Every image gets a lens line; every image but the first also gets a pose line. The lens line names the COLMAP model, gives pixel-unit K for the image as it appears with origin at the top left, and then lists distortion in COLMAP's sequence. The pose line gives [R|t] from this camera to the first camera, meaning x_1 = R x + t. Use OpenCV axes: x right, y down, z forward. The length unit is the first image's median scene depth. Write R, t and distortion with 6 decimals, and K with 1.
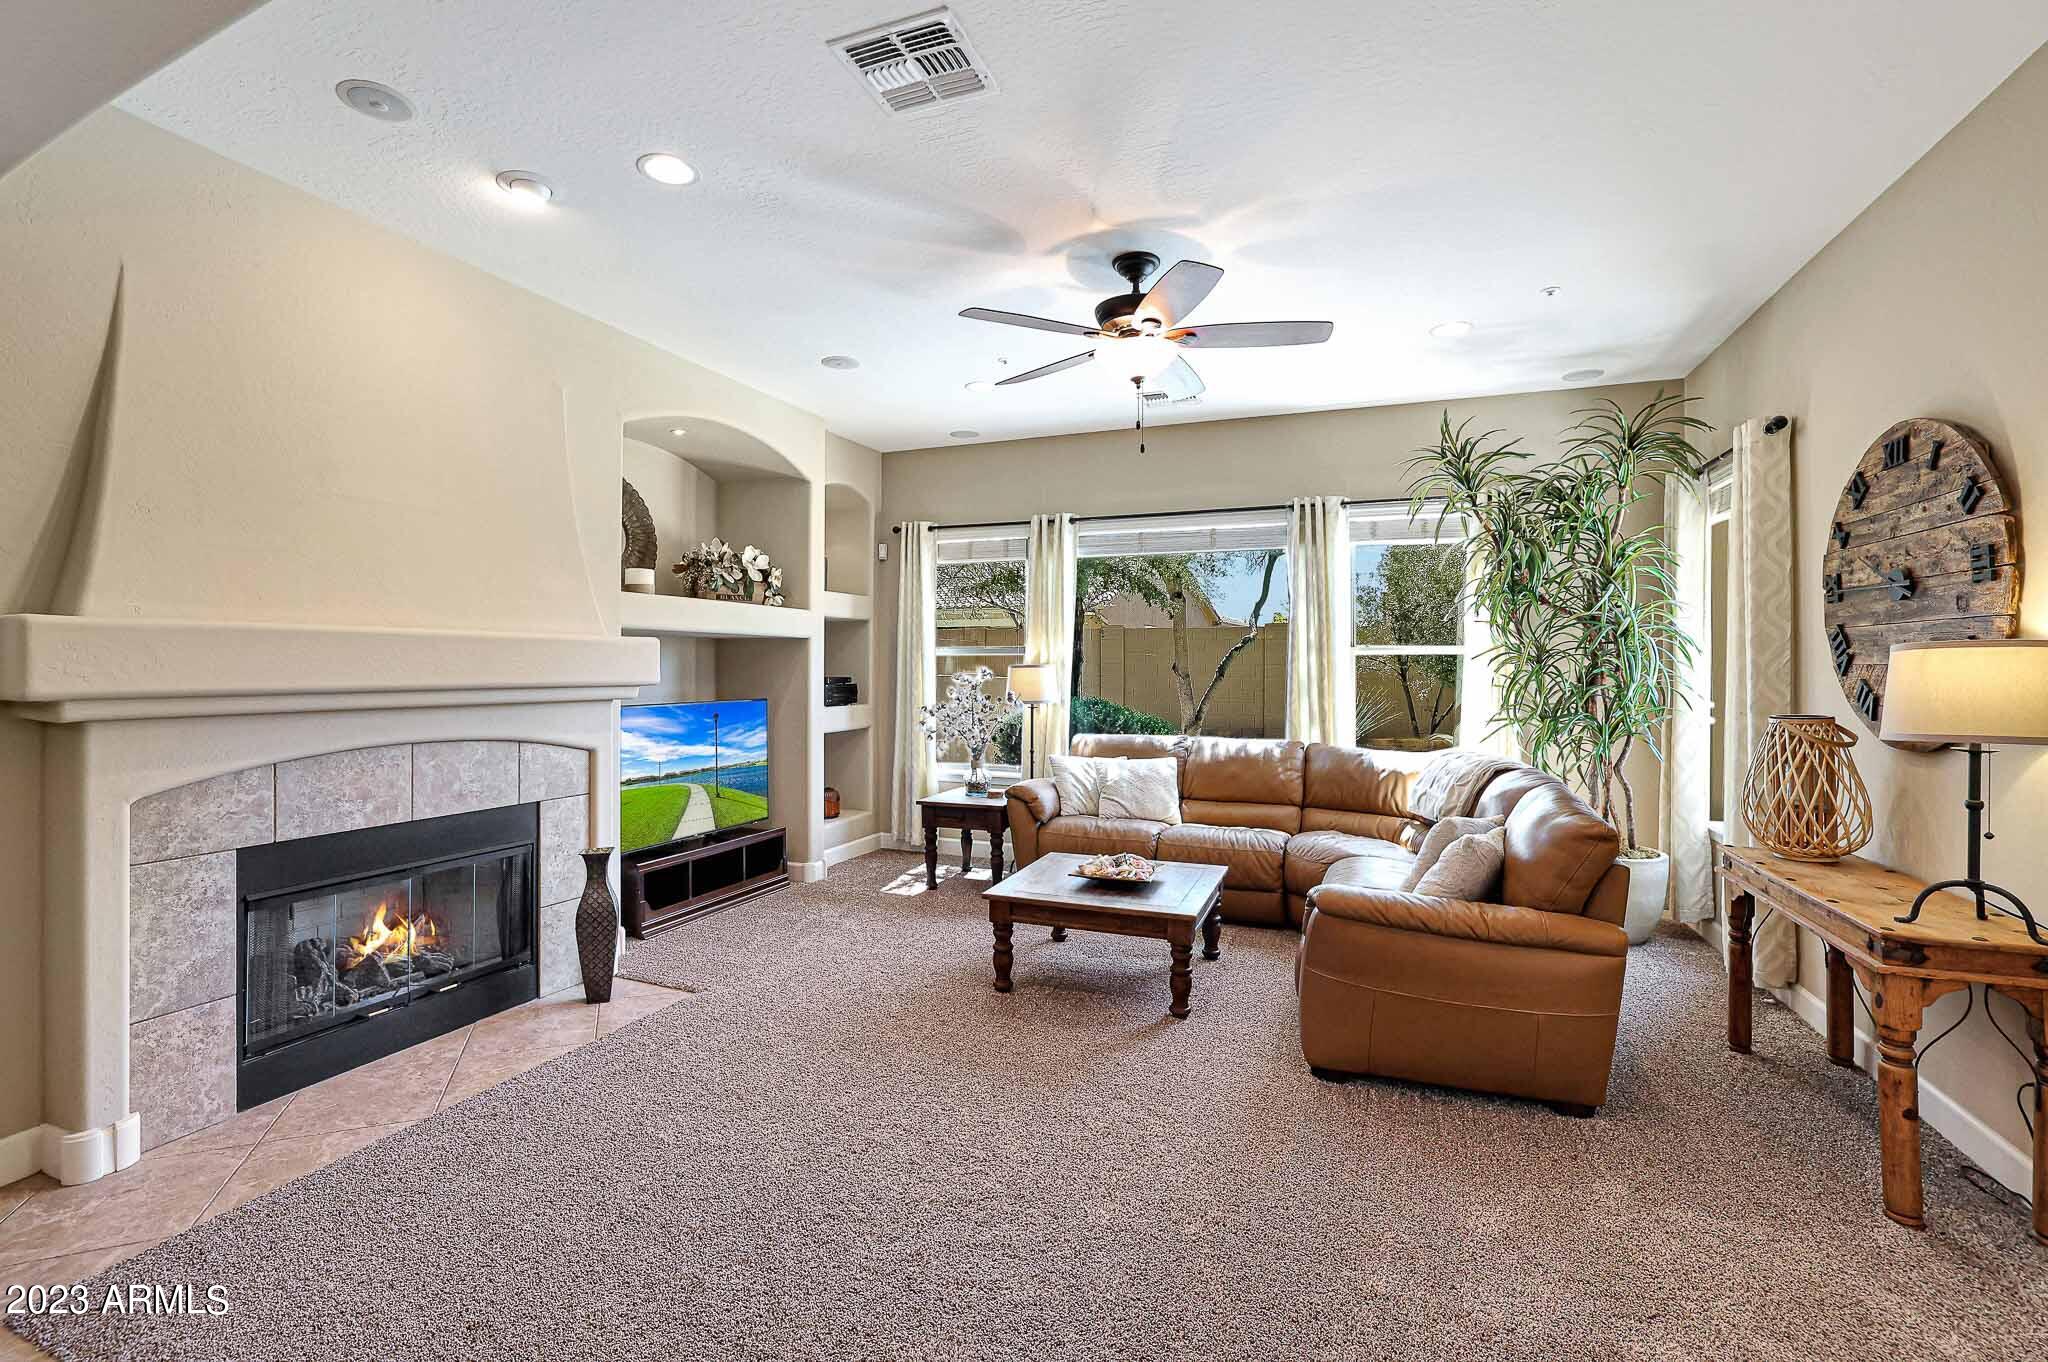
lens RADIAL K [[859.4, 0, 1024.0], [0, 859.4, 681.0], [0, 0, 1]] dist [-0.047817, -0.000001]
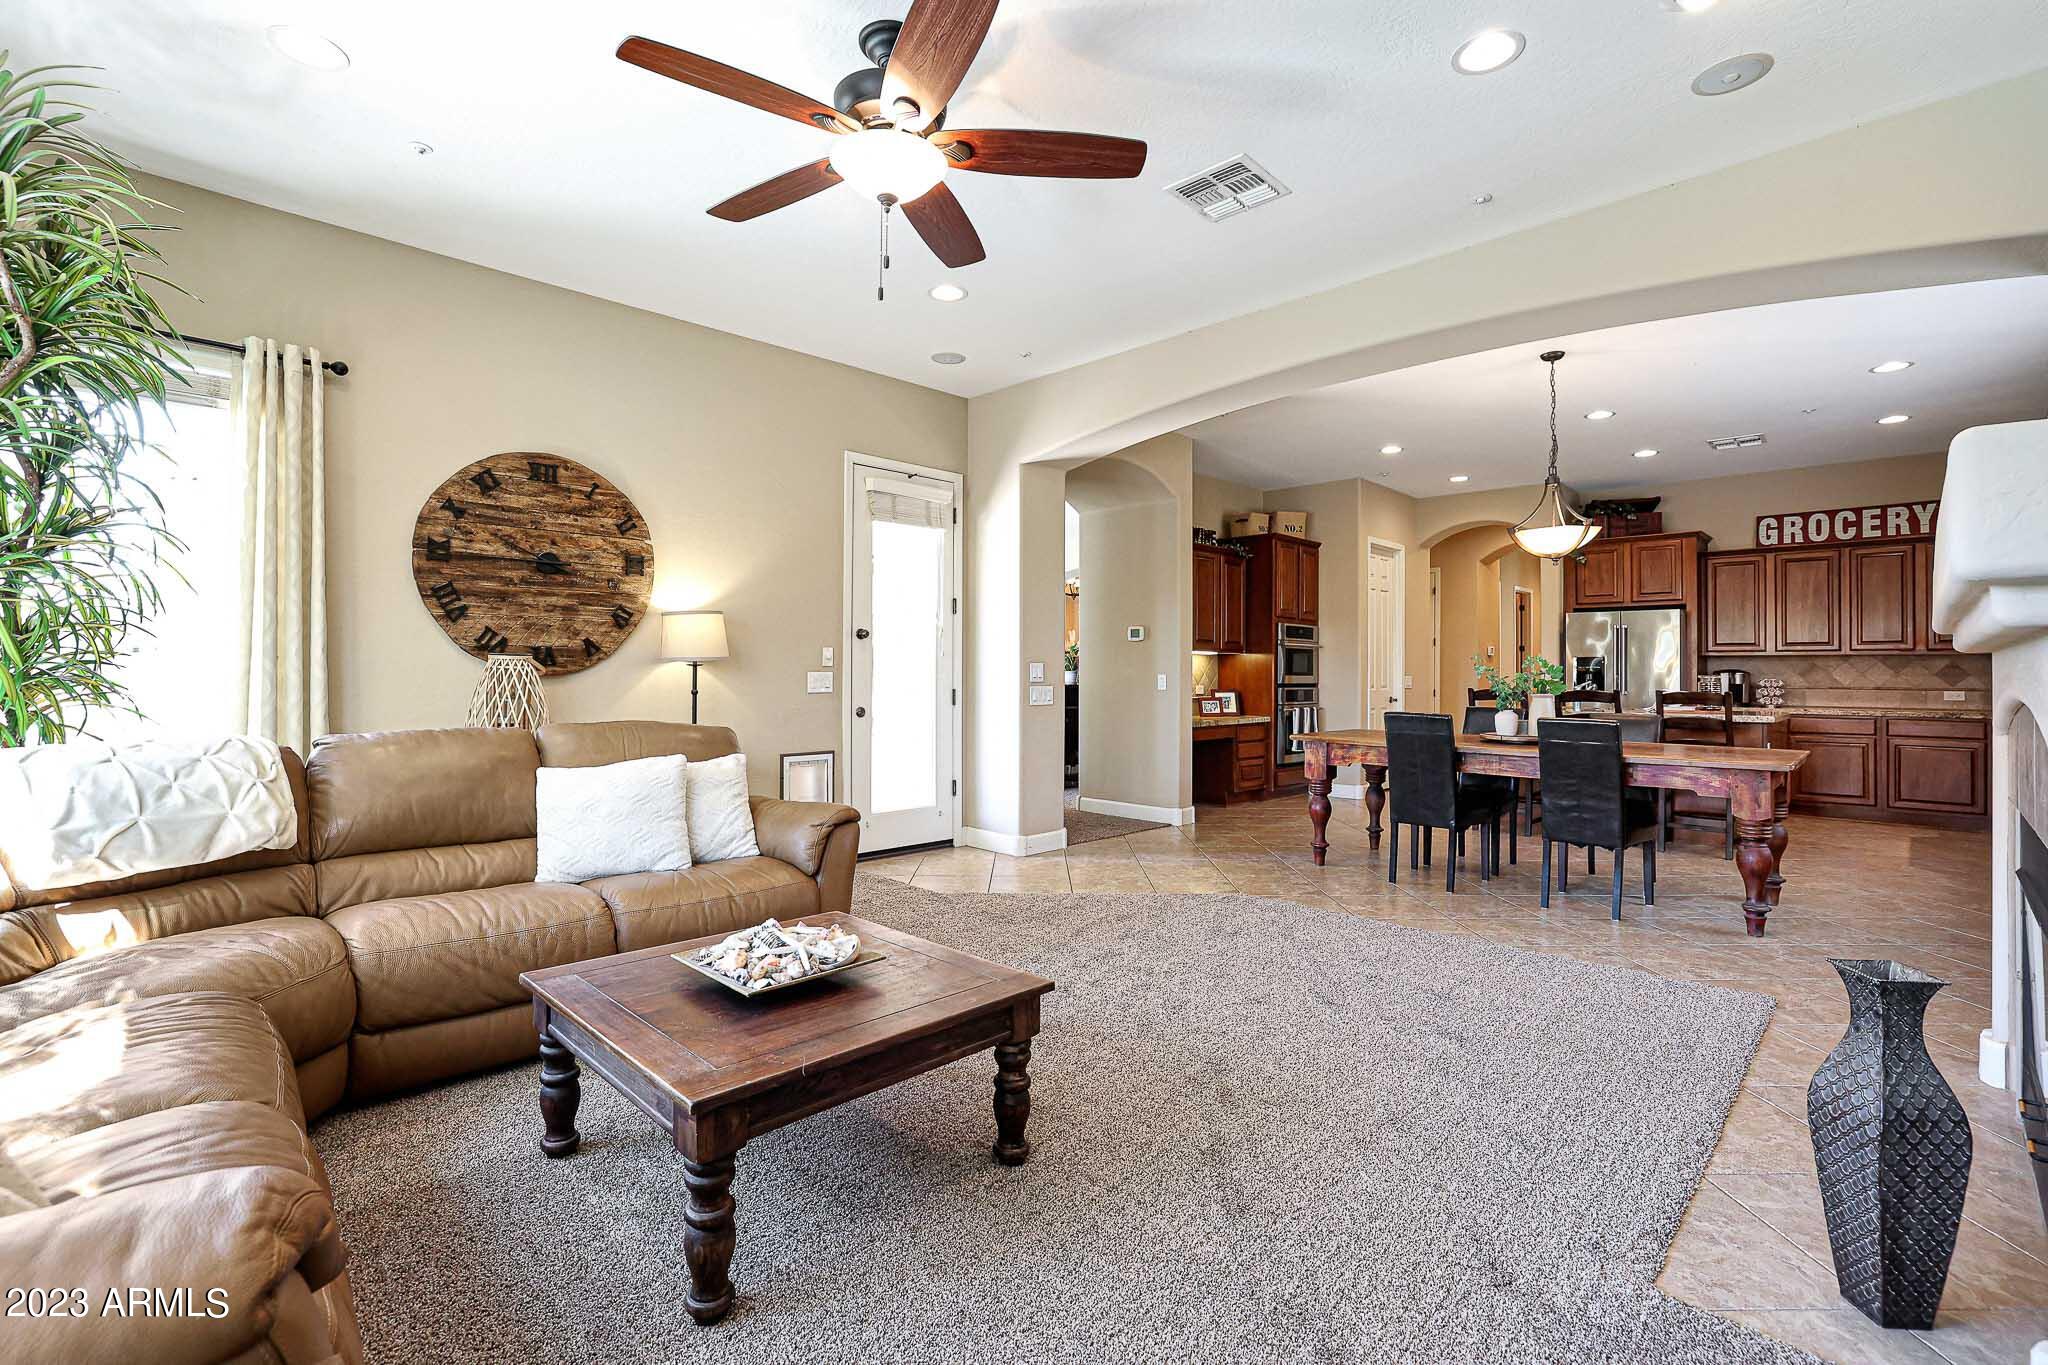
lens RADIAL K [[897.8, 0, 1024.0], [0, 897.8, 682.5], [0, 0, 1]] dist [-0.044271, 0.016752]
pose [[-0.914566, -0.008667, 0.404343, -0.202221], [-0.000392, 0.999789, 0.020544, 0.034016], [-0.404436, 0.018631, -0.914376, 1.103190]]
